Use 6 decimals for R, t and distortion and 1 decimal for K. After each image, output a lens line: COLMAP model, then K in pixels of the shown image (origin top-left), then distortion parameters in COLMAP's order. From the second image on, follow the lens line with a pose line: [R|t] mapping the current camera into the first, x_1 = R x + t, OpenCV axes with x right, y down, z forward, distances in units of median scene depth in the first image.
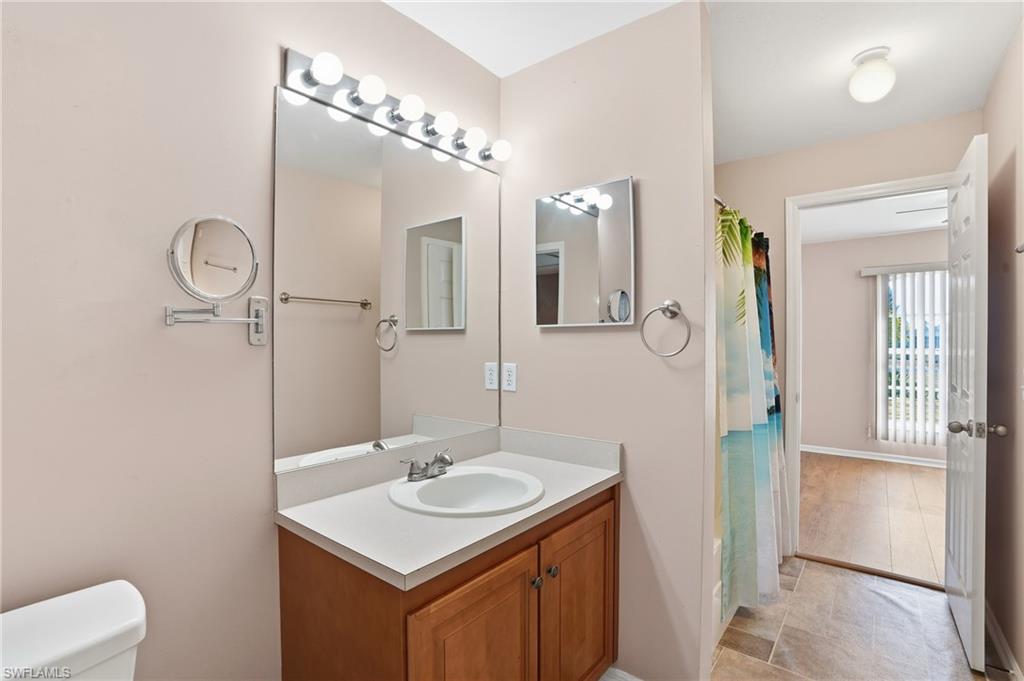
lens RADIAL K [[468.6, 0, 520.0], [0, 468.6, 340.4], [0, 0, 1]] dist [-0.033560, 0.006105]
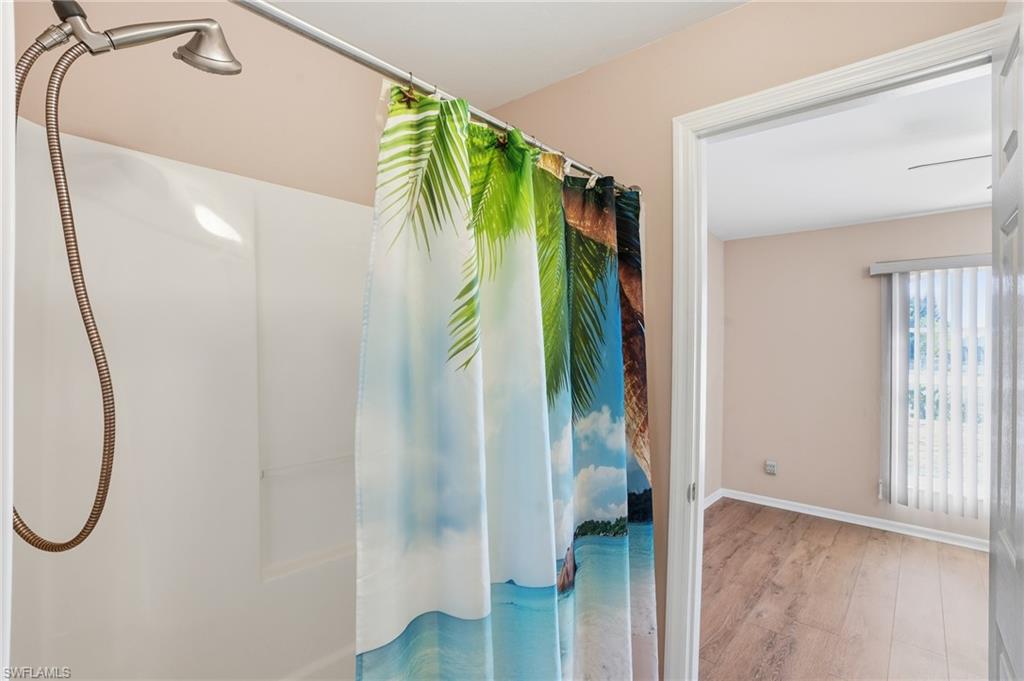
lens RADIAL K [[468.6, 0, 509.2], [0, 468.6, 345.2], [0, 0, 1]] dist [-0.033560, 0.006105]
pose [[0.997475, 0.007138, -0.070663, 0.241110], [-0.007566, 0.999955, -0.005788, -0.022043], [0.070618, 0.006308, 0.997483, 0.255532]]
